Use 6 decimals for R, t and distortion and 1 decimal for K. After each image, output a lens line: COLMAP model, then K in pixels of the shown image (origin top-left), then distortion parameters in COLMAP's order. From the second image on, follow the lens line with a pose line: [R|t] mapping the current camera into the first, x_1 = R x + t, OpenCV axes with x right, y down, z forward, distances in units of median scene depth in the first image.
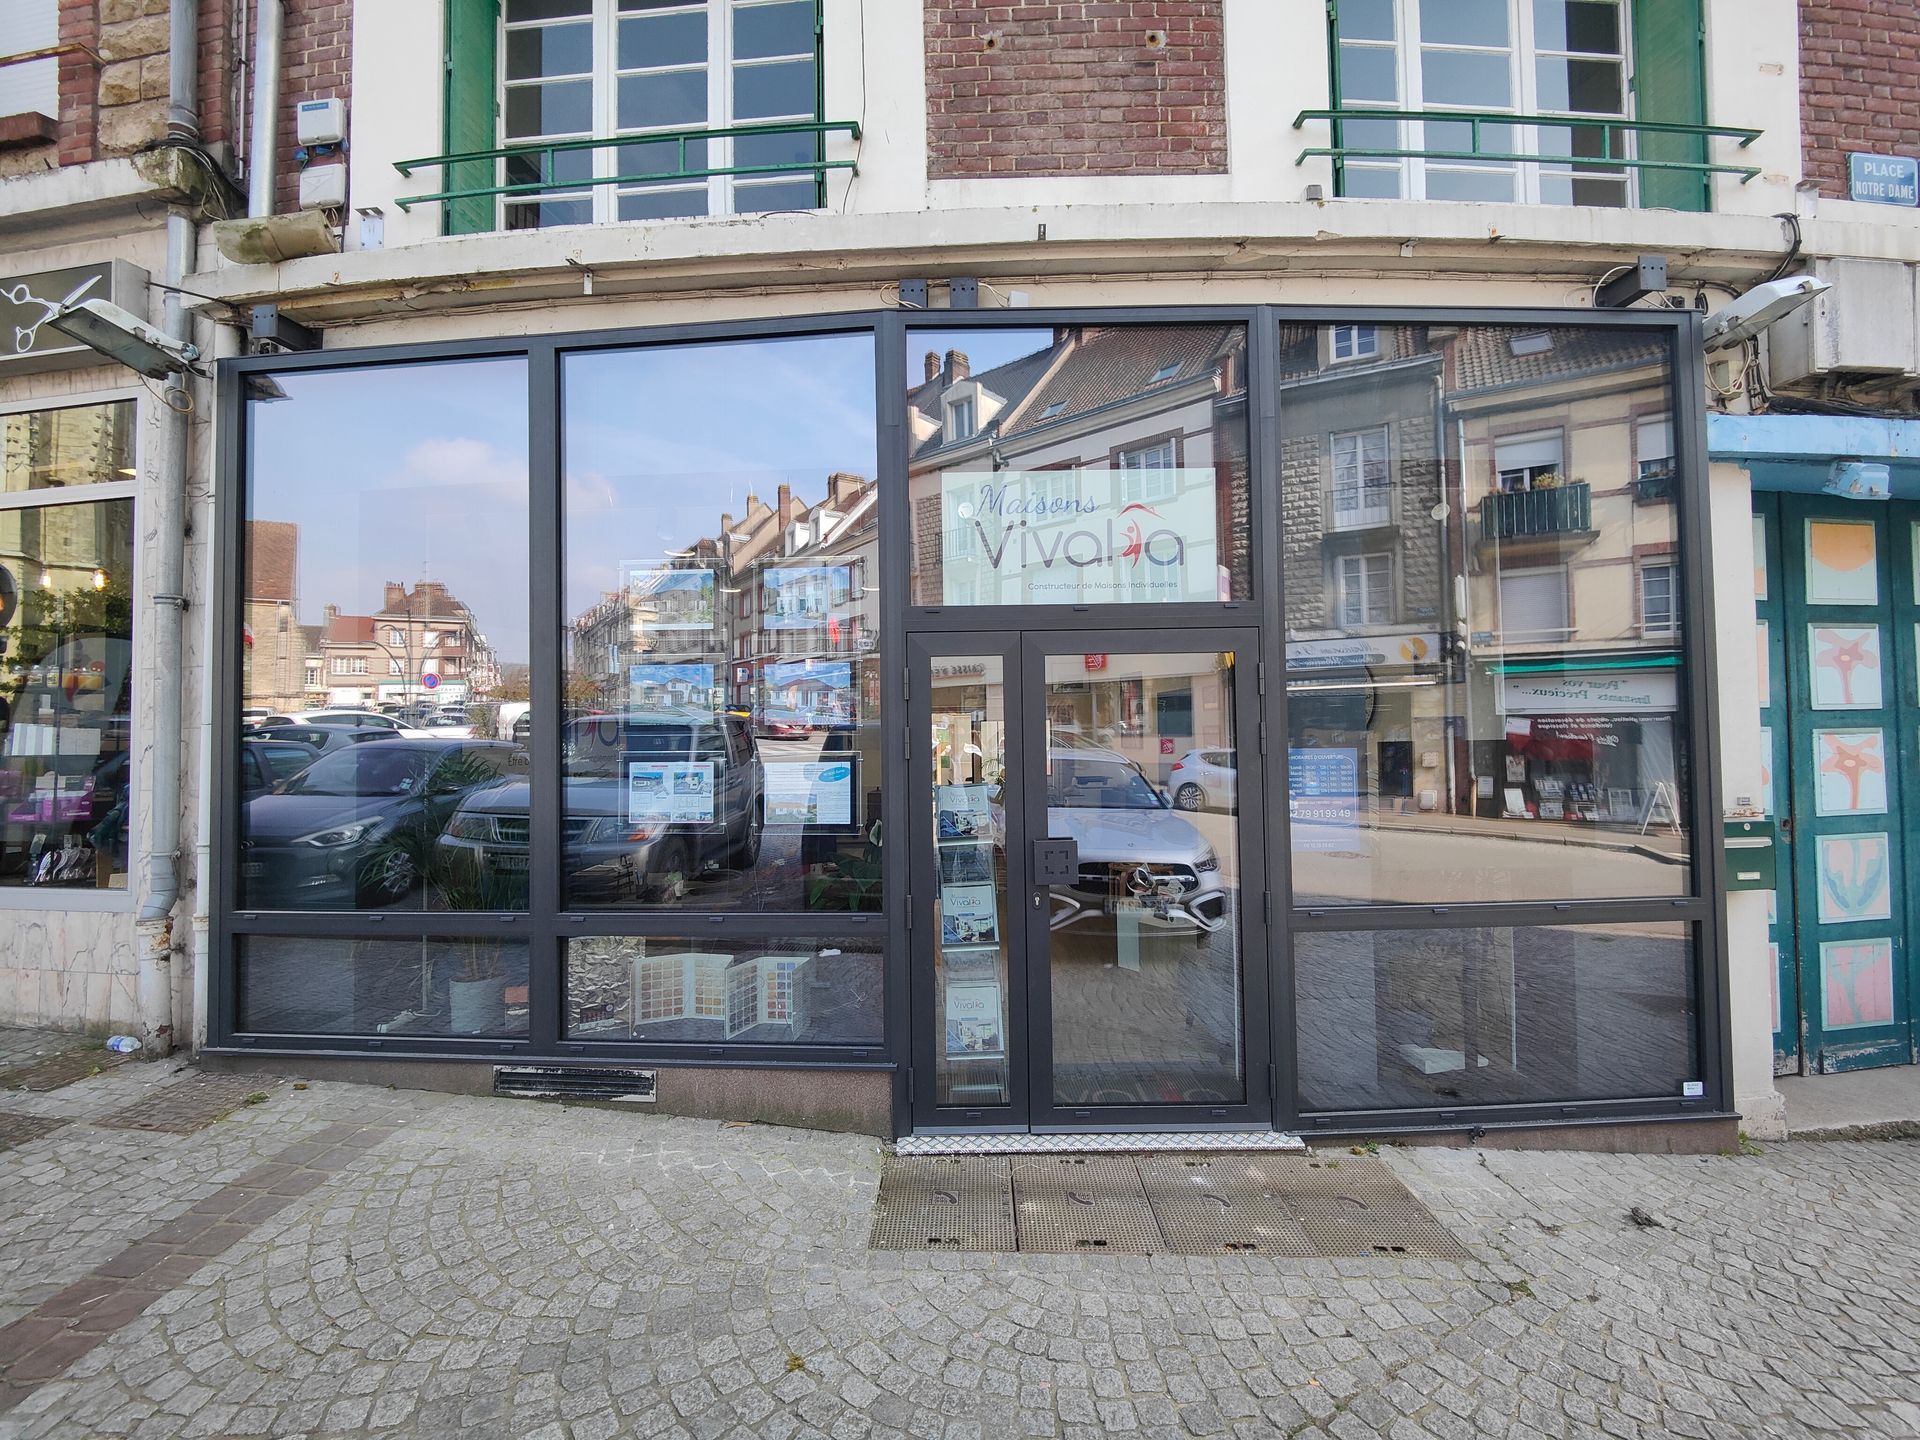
lens RADIAL K [[836.2, 0, 960.0], [0, 836.2, 720.0], [0, 0, 1]] dist [0.014402, -0.014225]
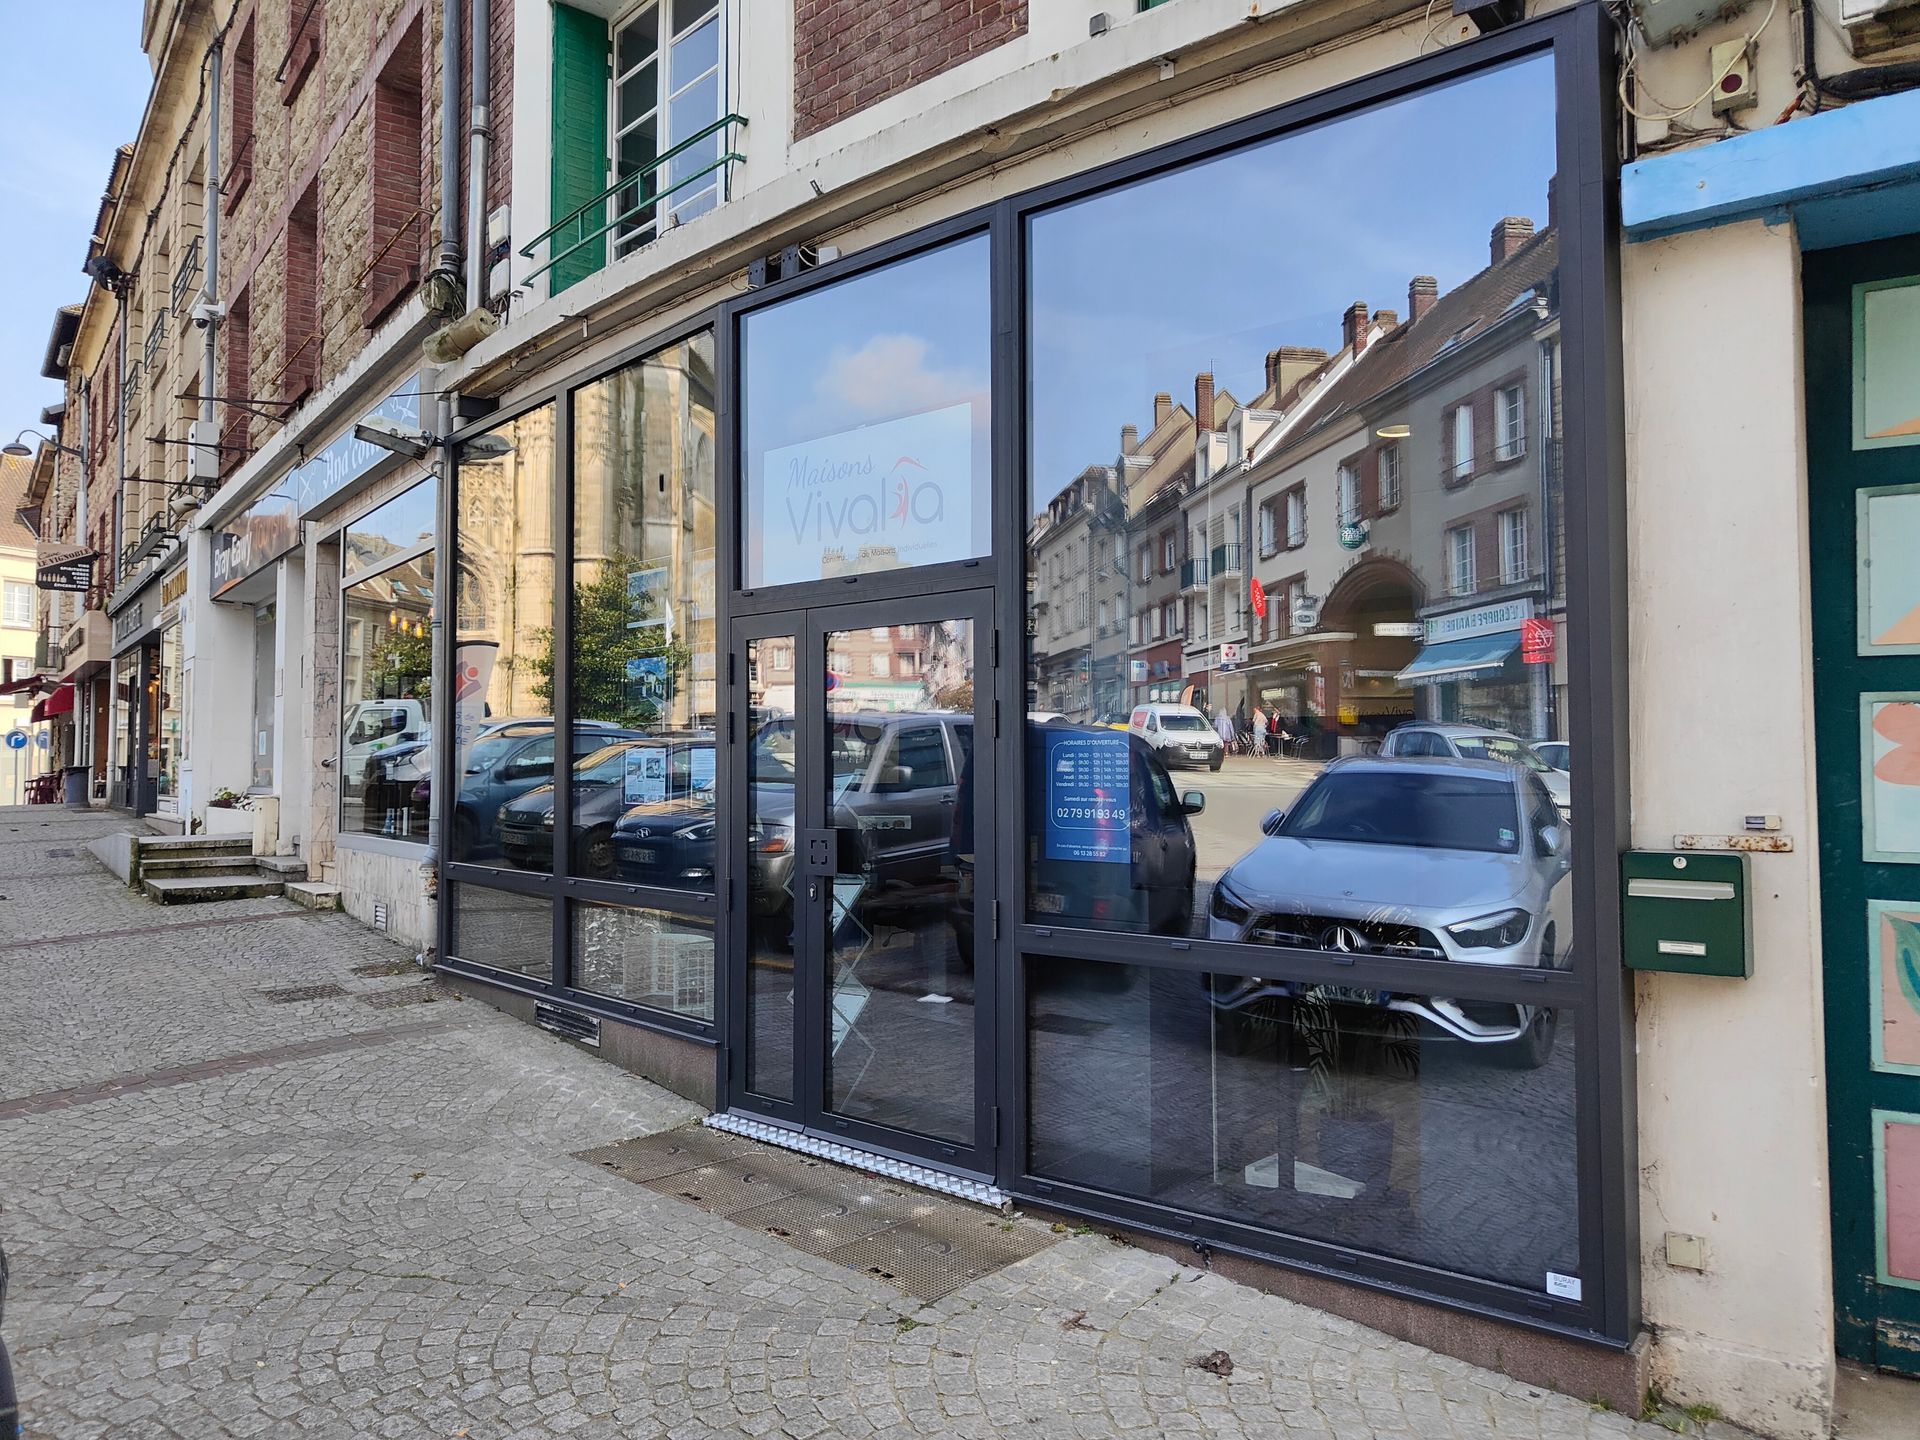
lens RADIAL K [[1366.2, 0, 958.8], [0, 1366.2, 706.8], [0, 0, 1]] dist [0.000535, 0.003362]
pose [[0.739843, -0.016973, -0.672566, 1.210453], [0.010531, 0.999851, -0.013648, 0.027545], [0.672697, 0.003015, 0.739912, -0.034188]]
